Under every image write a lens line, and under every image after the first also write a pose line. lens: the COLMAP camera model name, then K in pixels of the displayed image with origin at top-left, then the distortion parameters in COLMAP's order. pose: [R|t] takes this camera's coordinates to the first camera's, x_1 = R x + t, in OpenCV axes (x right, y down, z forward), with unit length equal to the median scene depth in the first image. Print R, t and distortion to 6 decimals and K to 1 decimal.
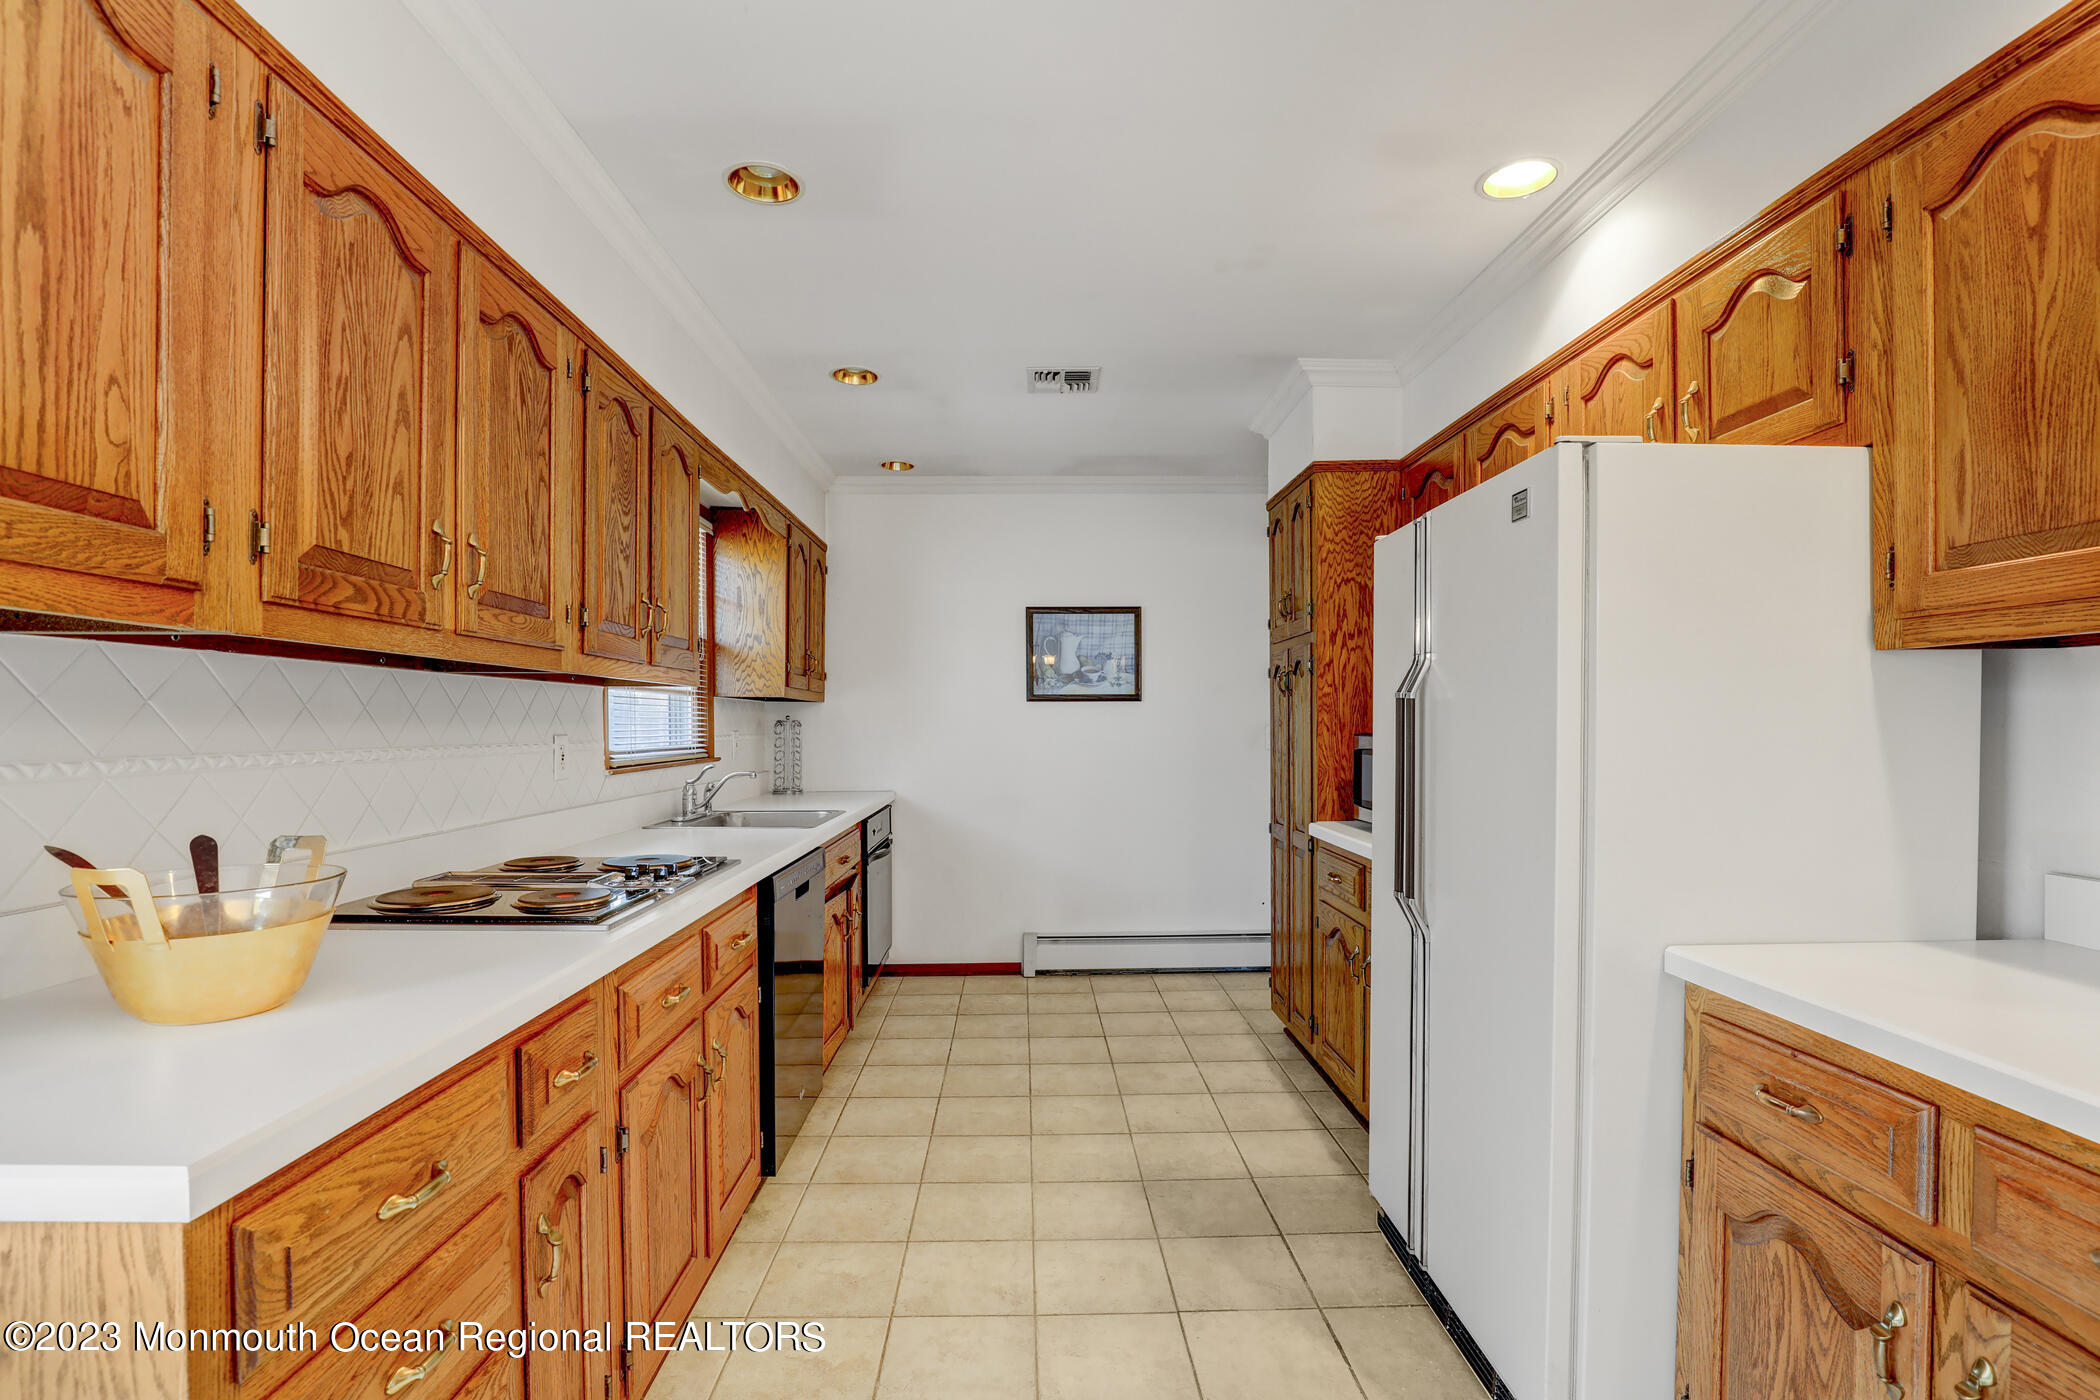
lens RADIAL K [[969.3, 0, 1043.1], [0, 969.3, 733.9], [0, 0, 1]] dist [-0.032722, 0.006306]
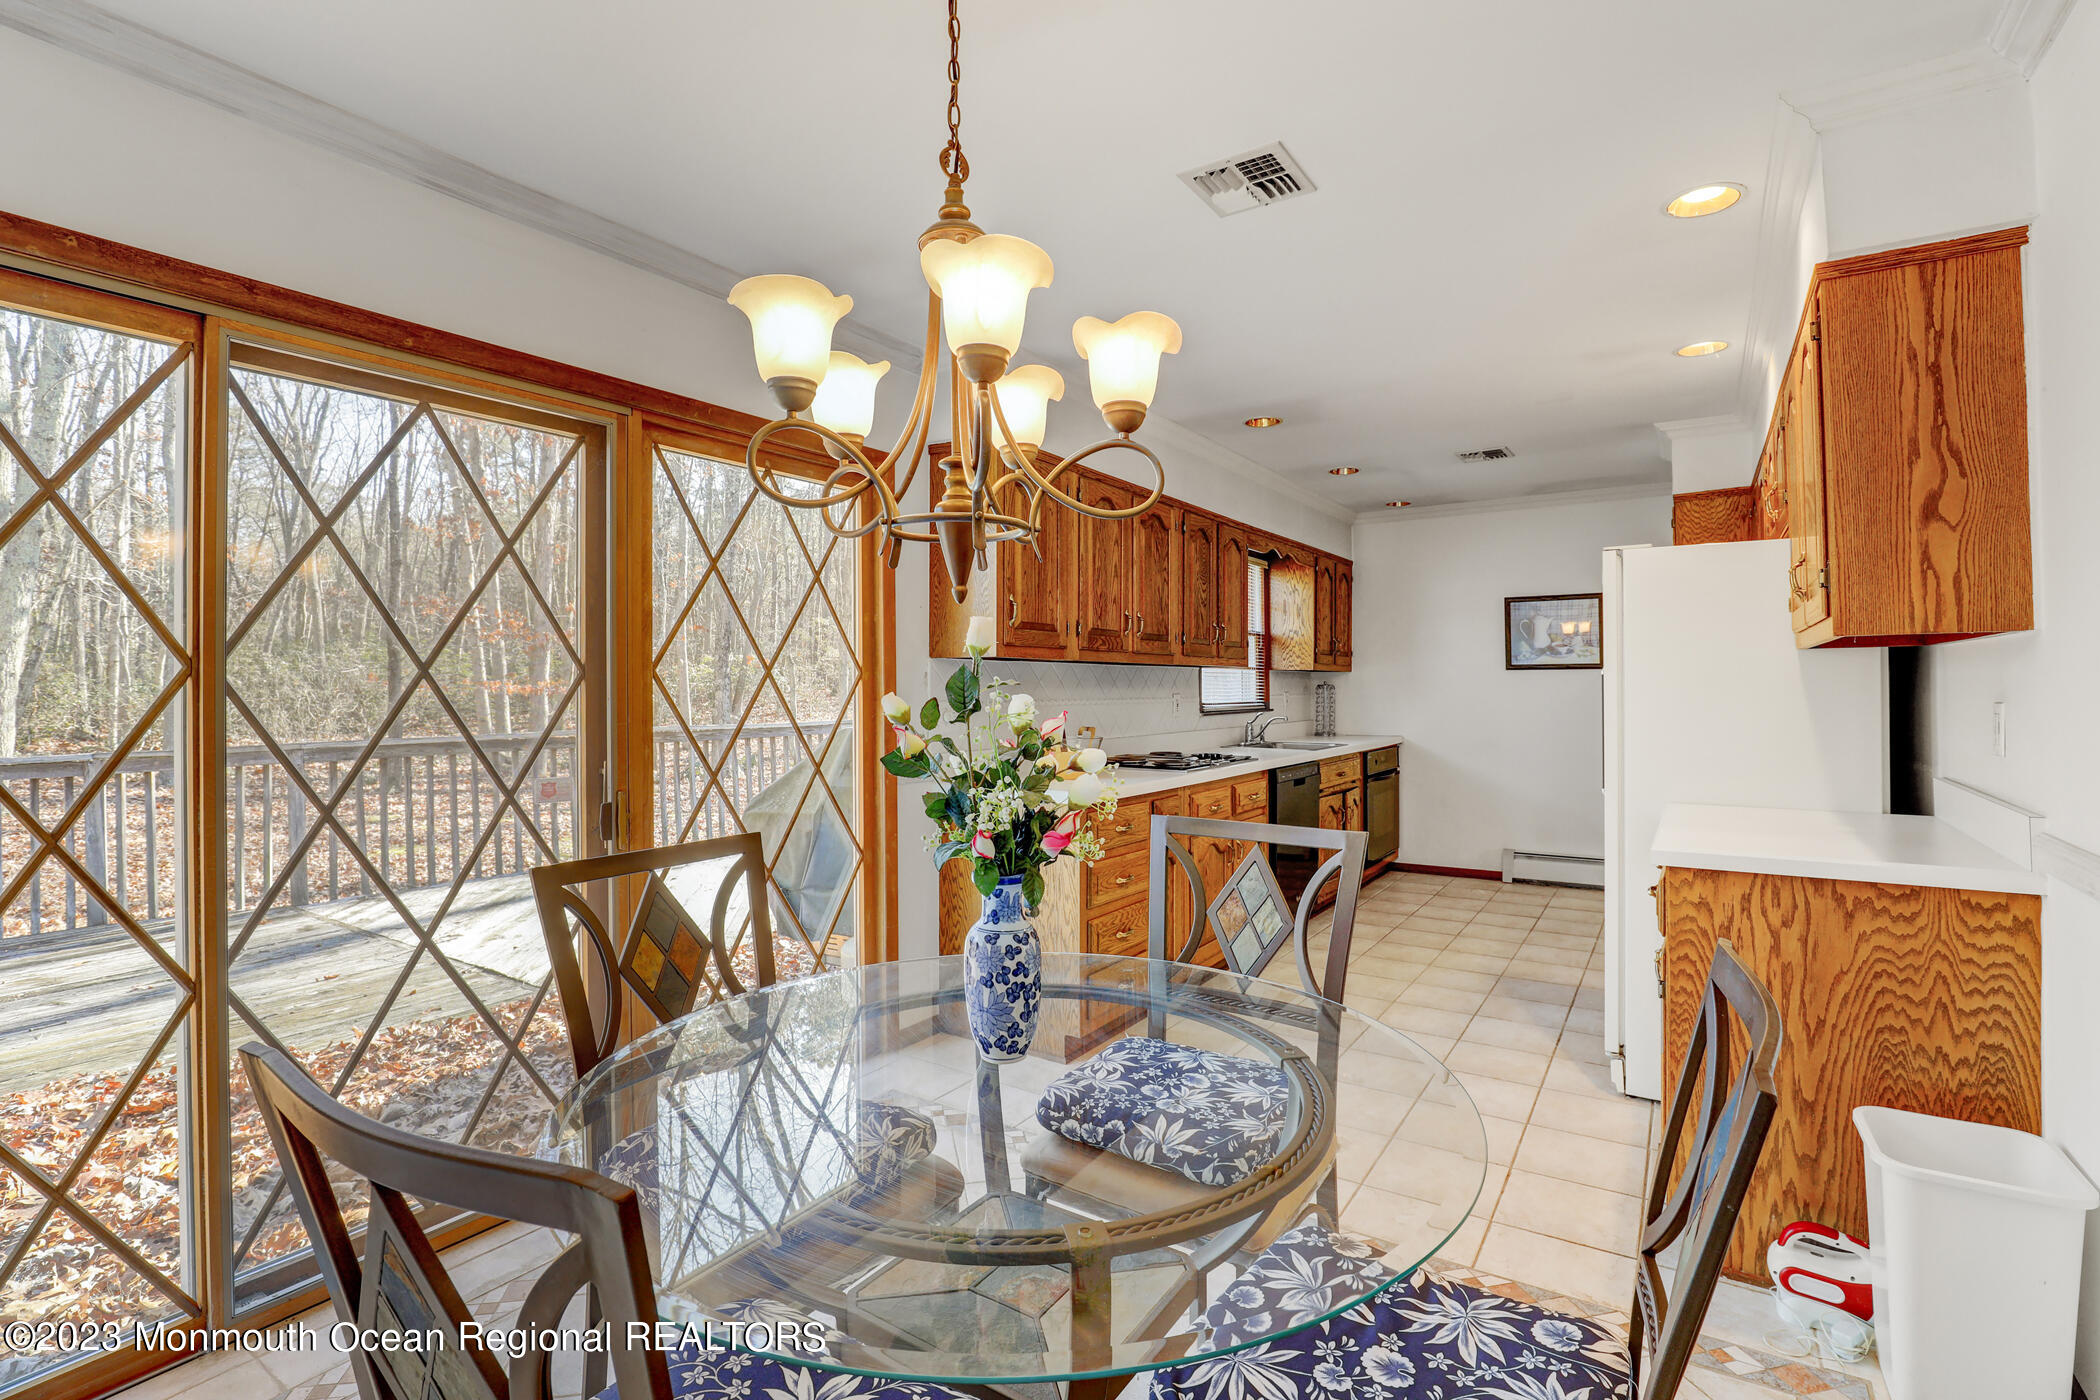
lens RADIAL K [[969.3, 0, 1066.2], [0, 969.3, 685.7], [0, 0, 1]] dist [-0.032722, 0.006306]
pose [[0.825174, -0.001180, -0.564877, 0.338629], [-0.004503, 0.999952, -0.008667, 0.001965], [0.564860, 0.009696, 0.825129, -0.596702]]
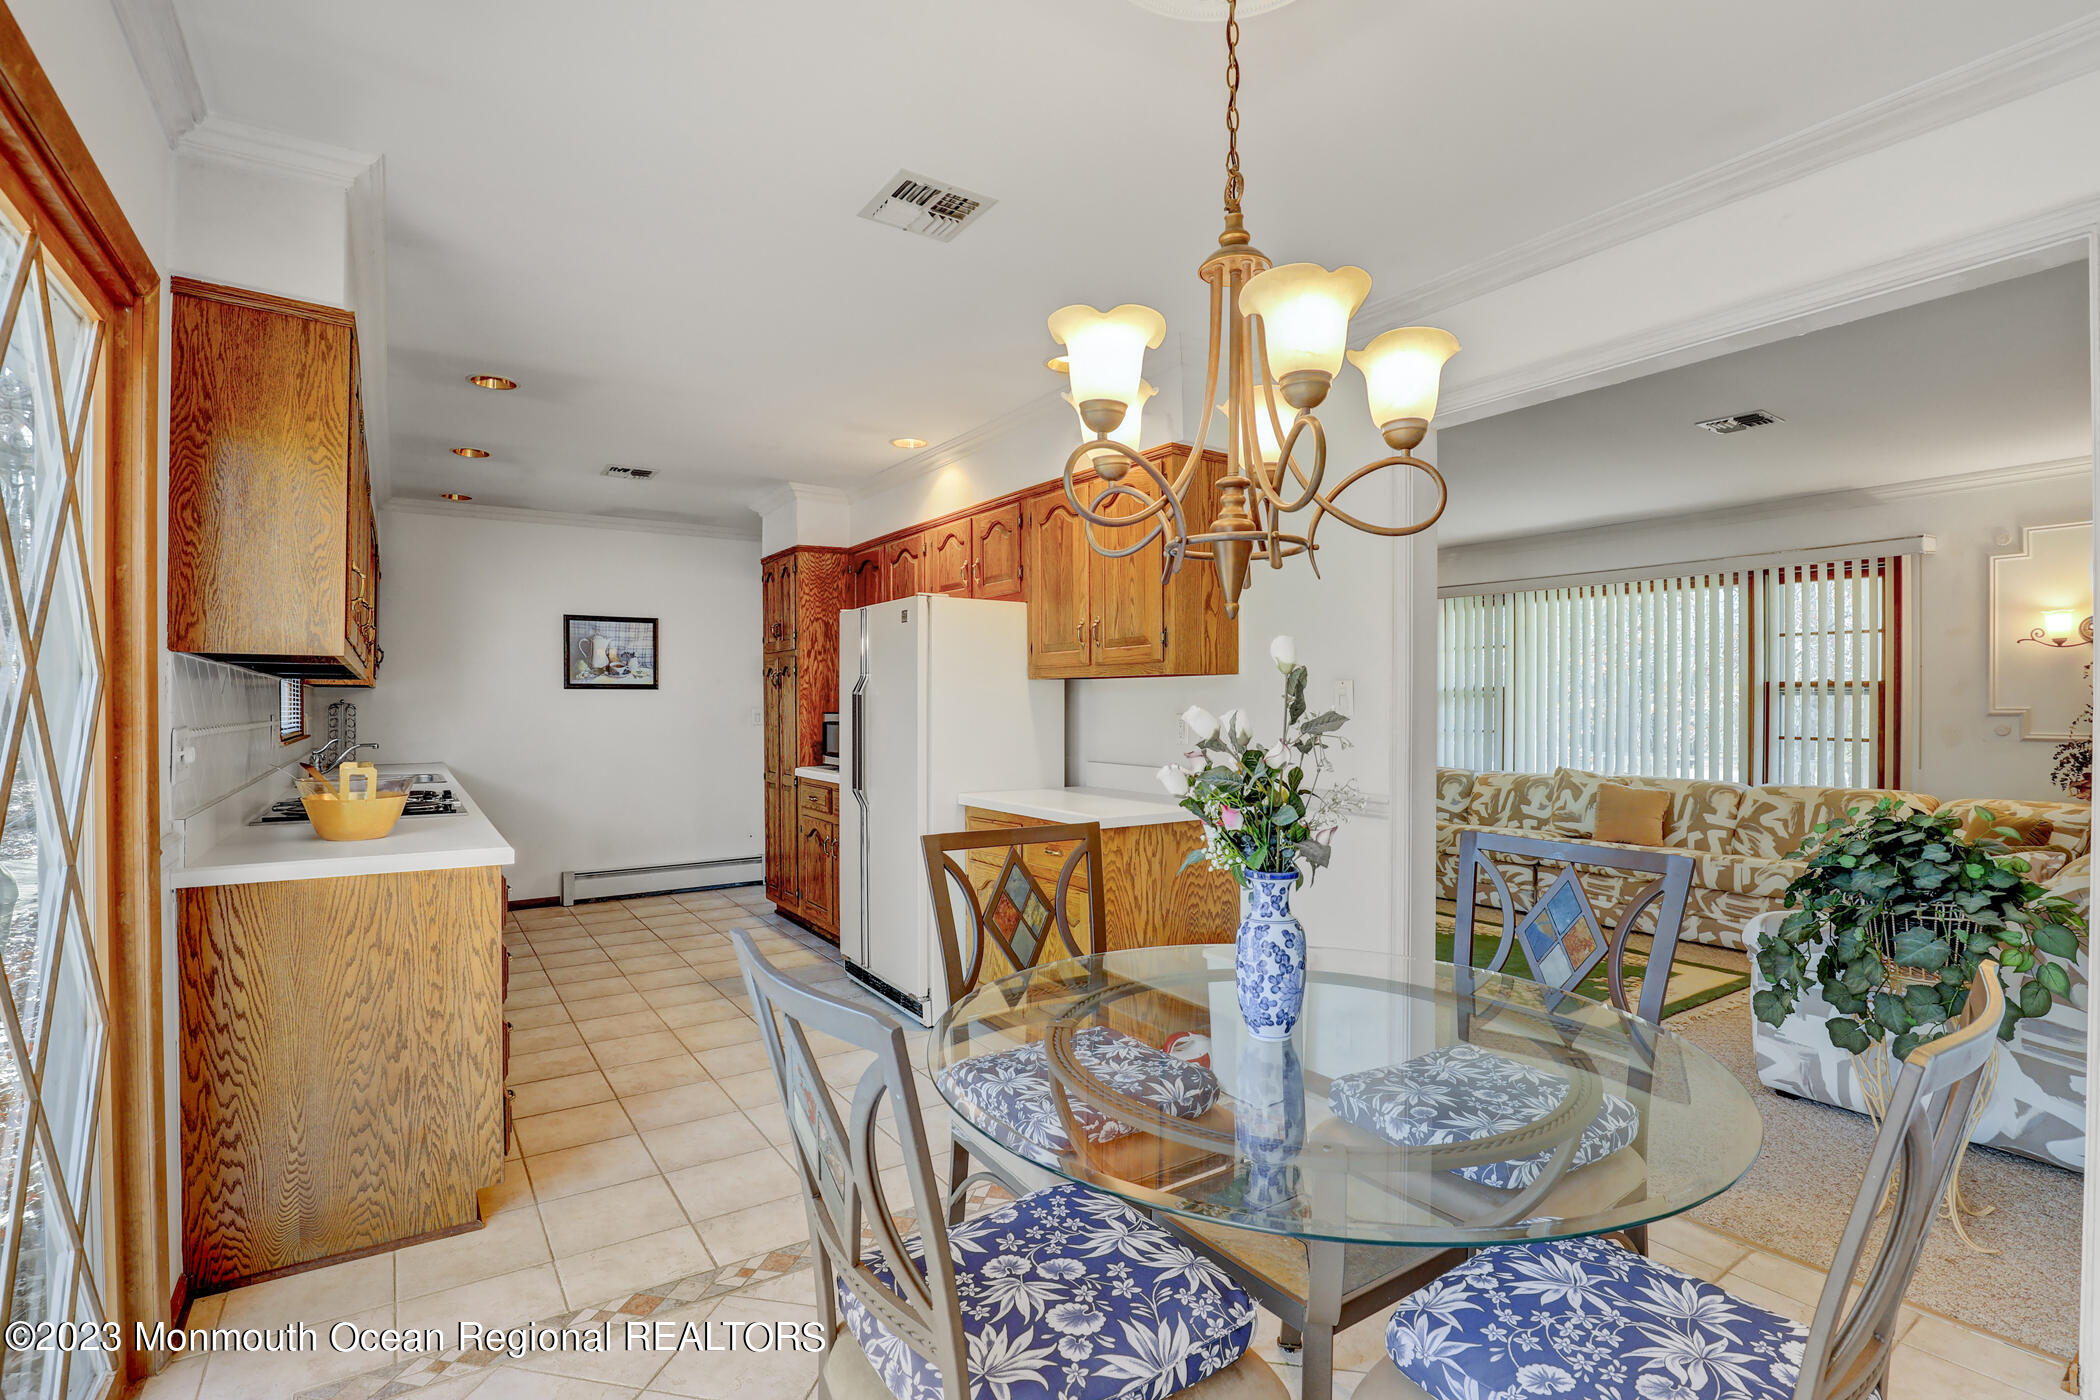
lens RADIAL K [[969.3, 0, 1047.0], [0, 969.3, 720.6], [0, 0, 1]] dist [-0.032722, 0.006306]
pose [[0.839659, -0.008810, 0.543042, -0.254066], [0.005692, 0.999956, 0.007422, 0.003347], [-0.543084, -0.003141, 0.839673, -0.597699]]
